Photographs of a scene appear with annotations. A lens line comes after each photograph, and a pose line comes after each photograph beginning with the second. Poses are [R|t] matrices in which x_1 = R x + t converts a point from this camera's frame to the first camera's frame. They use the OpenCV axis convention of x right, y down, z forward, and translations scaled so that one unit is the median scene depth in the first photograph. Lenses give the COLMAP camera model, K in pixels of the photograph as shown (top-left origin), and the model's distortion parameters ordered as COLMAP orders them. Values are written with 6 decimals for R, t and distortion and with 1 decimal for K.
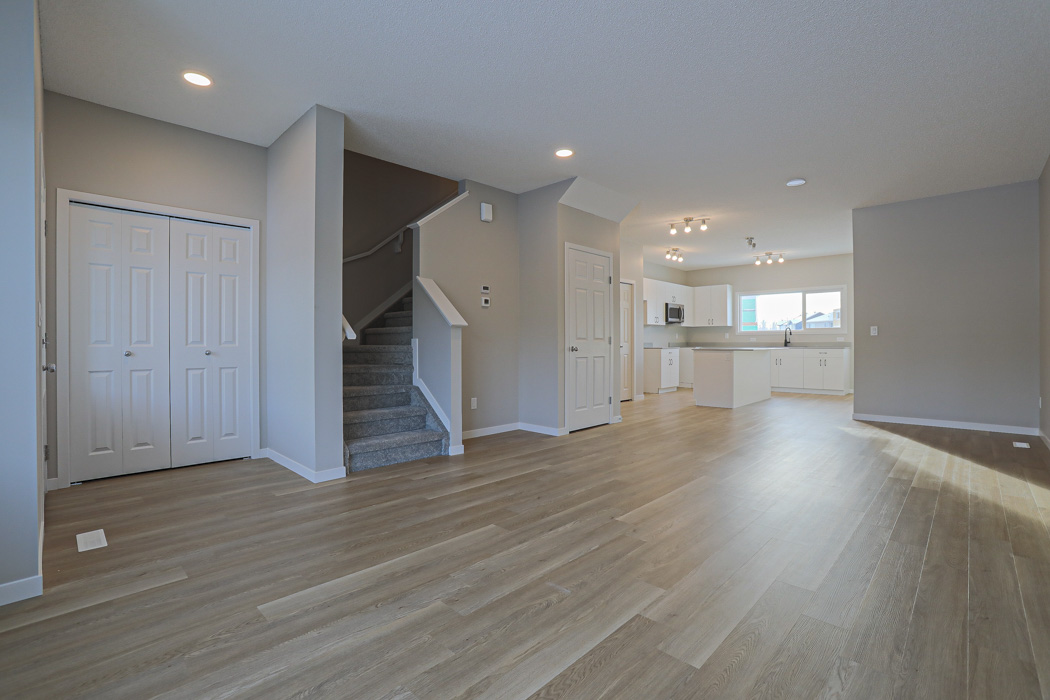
lens RADIAL K [[478.6, 0, 518.2], [0, 478.6, 344.7], [0, 0, 1]] dist [-0.078259, 0.033046]
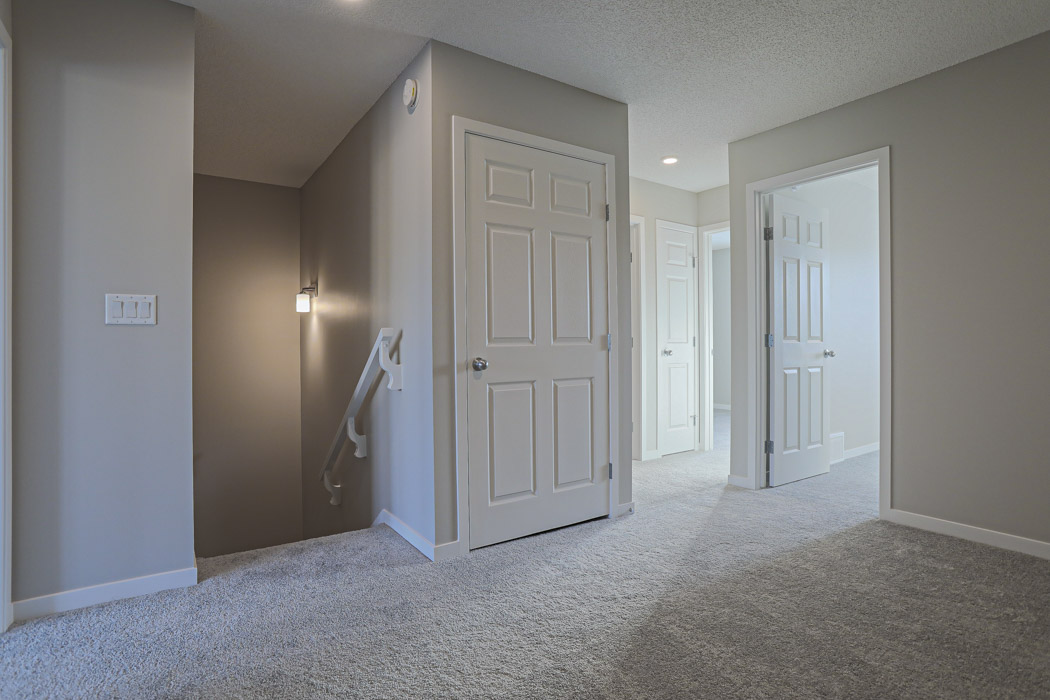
lens RADIAL K [[531.4, 0, 512.7], [0, 531.4, 348.0], [0, 0, 1]] dist [-0.015352, 0.000612]
pose [[0.978807, -0.004678, -0.204732, 0.263408], [0.005470, 0.999980, 0.003301, -0.007385], [0.204712, -0.004351, 0.978812, 0.576773]]
